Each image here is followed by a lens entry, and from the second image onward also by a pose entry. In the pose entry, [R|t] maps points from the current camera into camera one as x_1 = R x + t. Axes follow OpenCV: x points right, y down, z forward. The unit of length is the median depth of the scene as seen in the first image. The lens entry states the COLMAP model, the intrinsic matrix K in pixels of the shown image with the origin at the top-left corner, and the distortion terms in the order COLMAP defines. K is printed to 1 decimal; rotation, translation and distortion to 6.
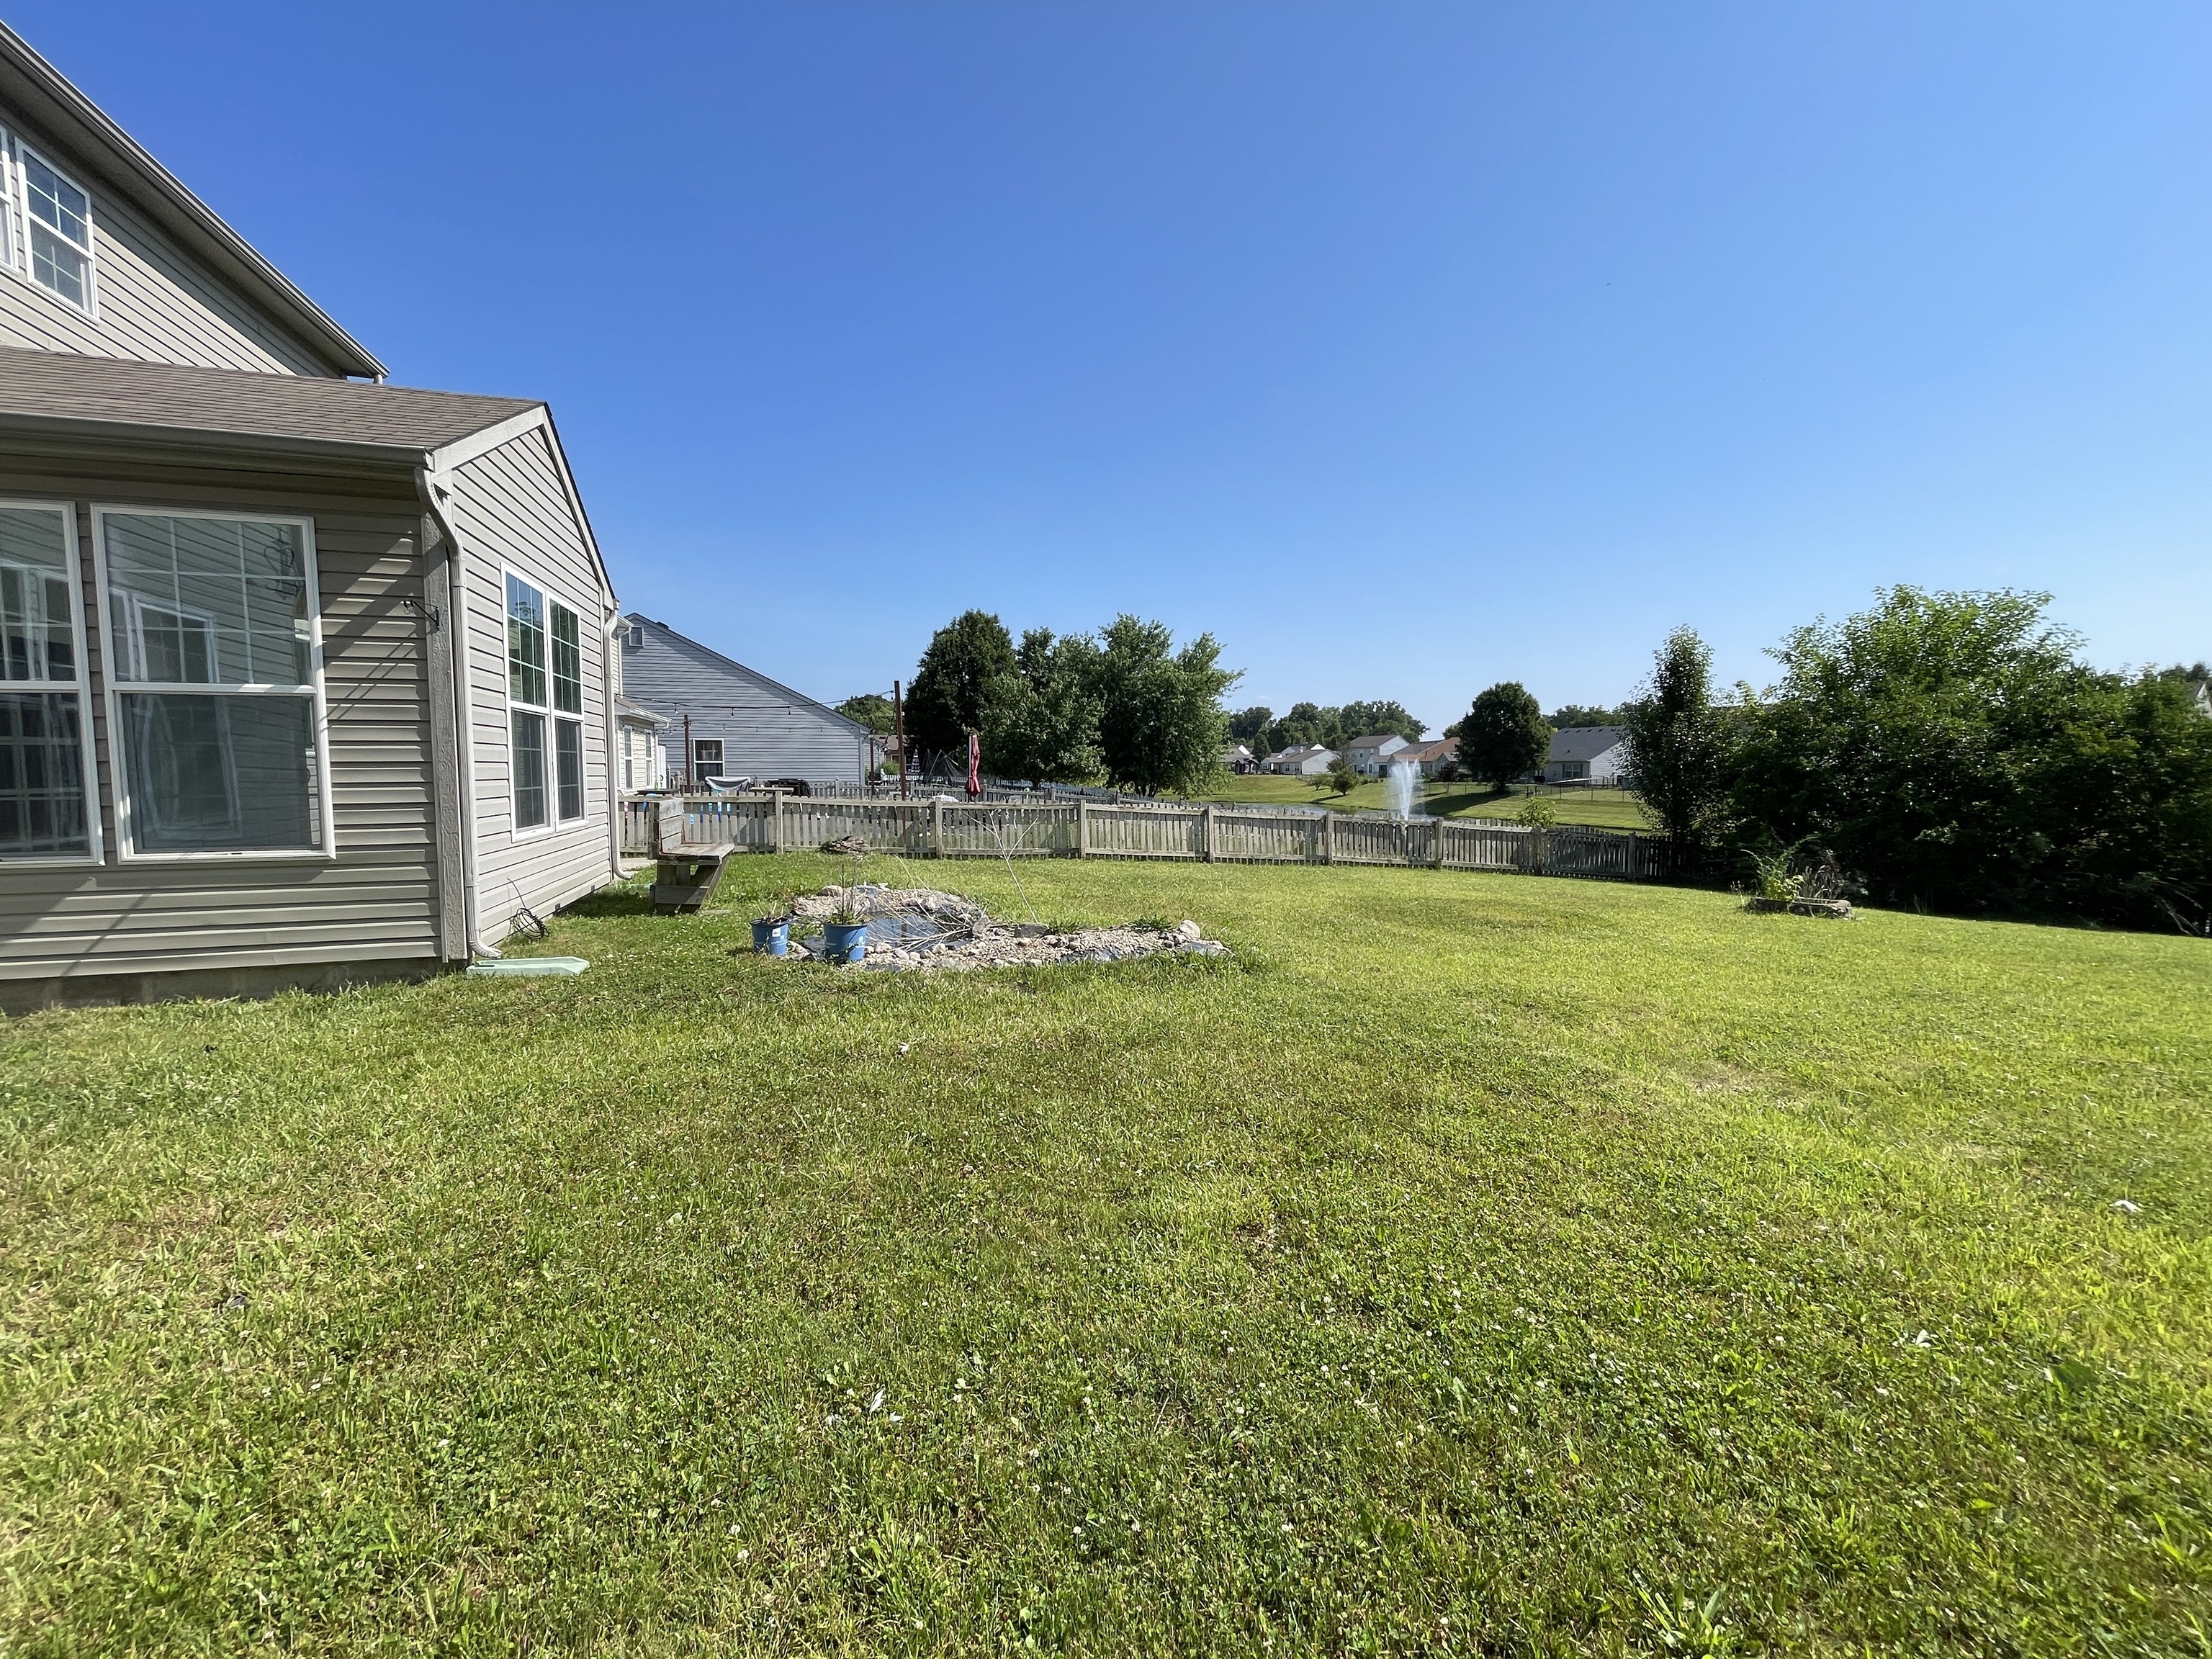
lens RADIAL K [[891.1, 0, 1095.8], [0, 891.1, 829.5], [0, 0, 1]] dist [-0.004279, 0.001685]
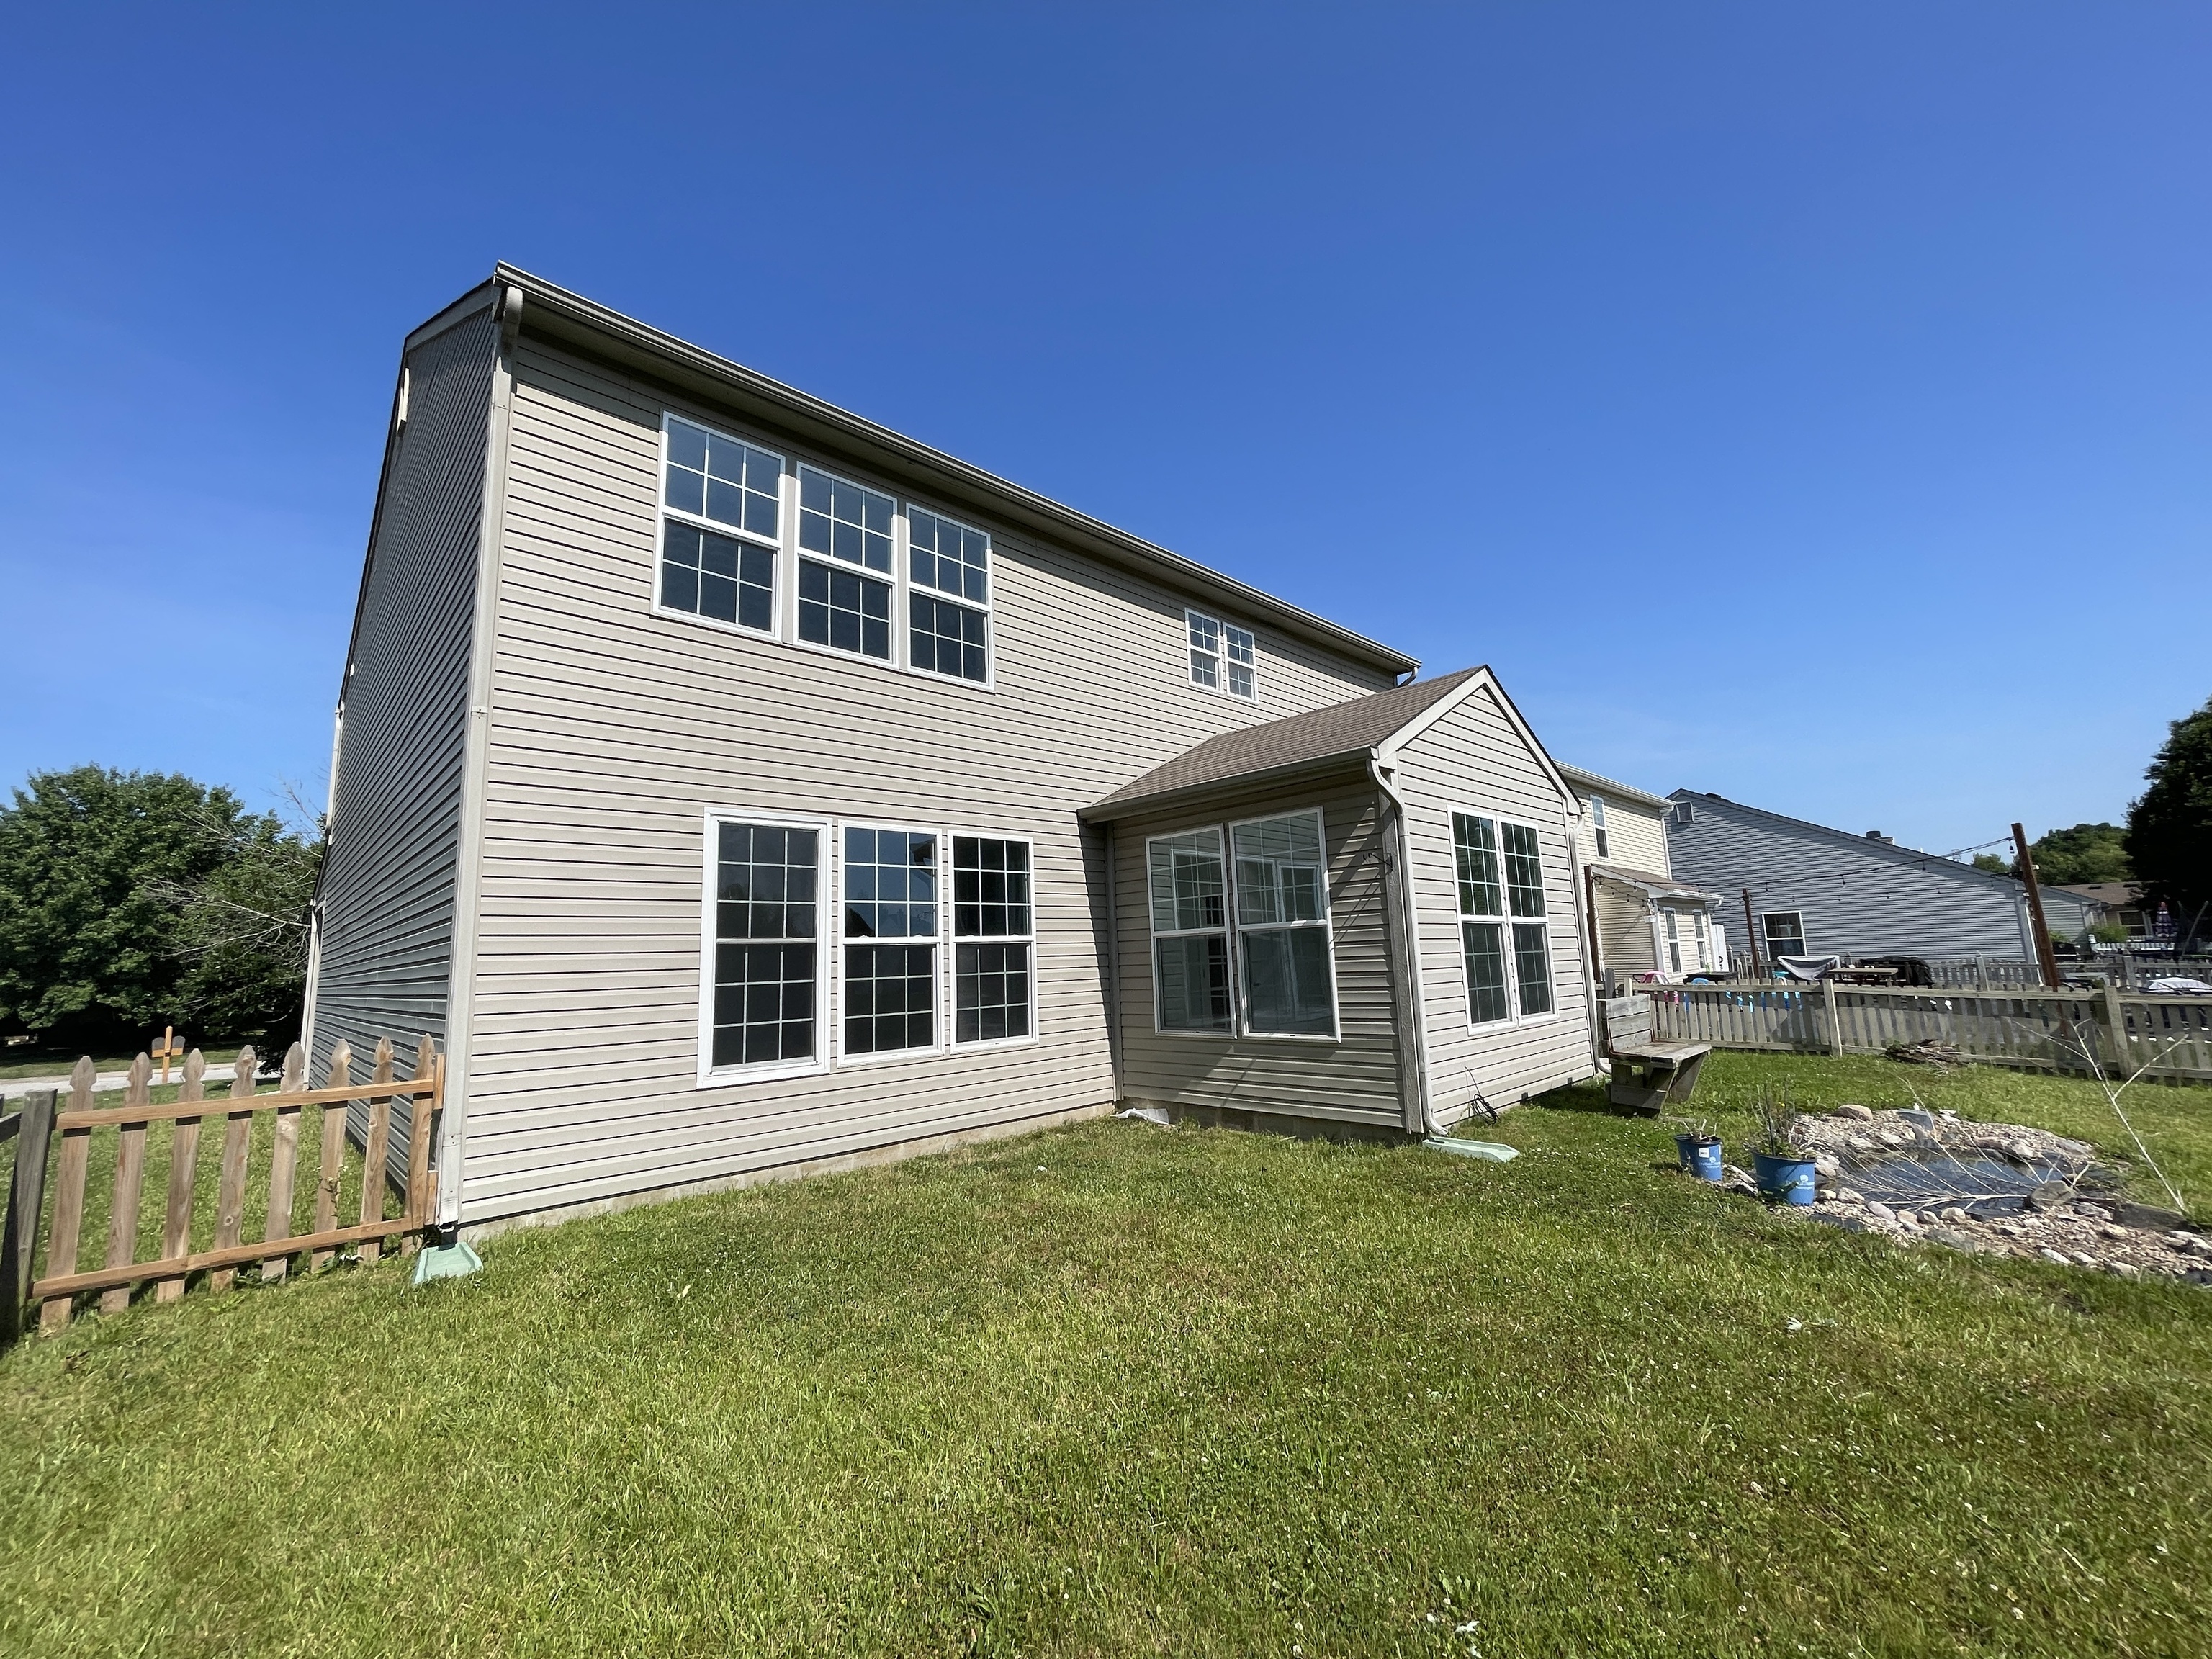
lens RADIAL K [[891.1, 0, 1101.1], [0, 891.1, 829.3], [0, 0, 1]] dist [-0.004279, 0.001685]
pose [[0.459969, -0.149097, -0.875328, 0.219391], [-0.026624, 0.983043, -0.181435, -0.030569], [0.887536, 0.106759, 0.448199, 0.012136]]
